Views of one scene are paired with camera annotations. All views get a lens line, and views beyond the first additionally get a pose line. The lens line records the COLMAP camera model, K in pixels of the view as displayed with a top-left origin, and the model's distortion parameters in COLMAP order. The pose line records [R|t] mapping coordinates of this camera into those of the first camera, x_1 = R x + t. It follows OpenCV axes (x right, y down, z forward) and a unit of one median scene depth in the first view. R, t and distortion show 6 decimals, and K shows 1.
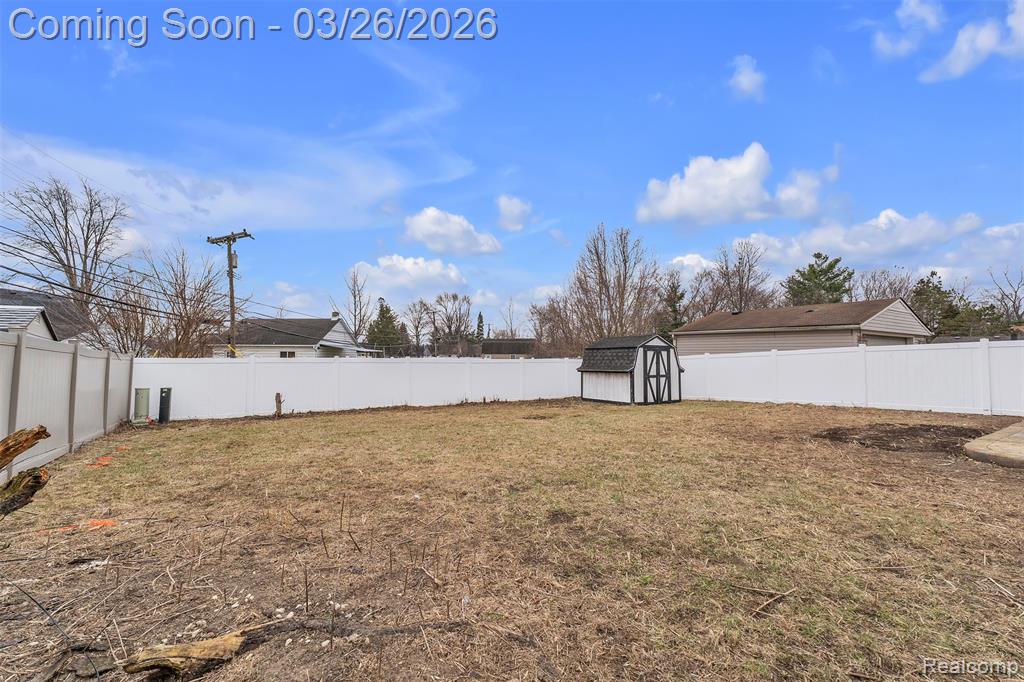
lens RADIAL K [[436.1, 0, 512.0], [0, 436.1, 341.0], [0, 0, 1]] dist [0.004073, 0.000131]
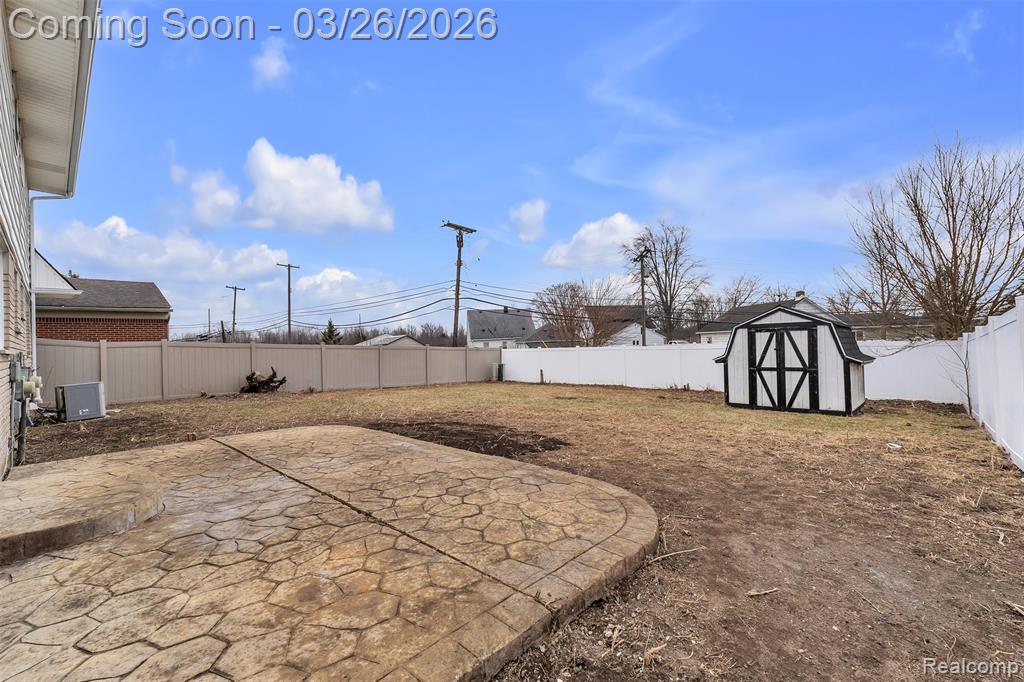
lens RADIAL K [[436.1, 0, 512.0], [0, 436.1, 341.0], [0, 0, 1]] dist [0.004073, 0.000131]
pose [[0.230866, -0.022467, -0.972726, 0.894598], [0.065763, 0.997808, -0.007438, 0.015560], [0.970761, -0.062252, 0.231837, 0.451280]]
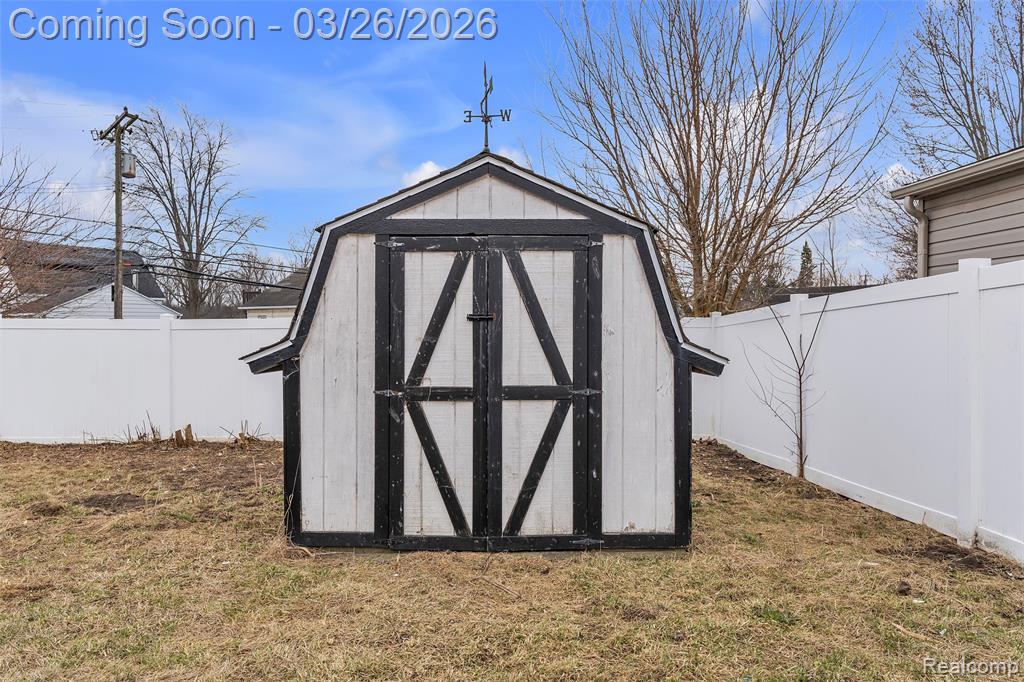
lens RADIAL K [[667.8, 0, 512.0], [0, 667.8, 341.0], [0, 0, 1]] dist [0.001786, 0.000677]
pose [[0.846964, 0.003149, -0.531640, 0.489710], [0.028518, 0.998274, 0.051344, 0.045874], [0.530884, -0.058648, 0.845412, 0.781351]]
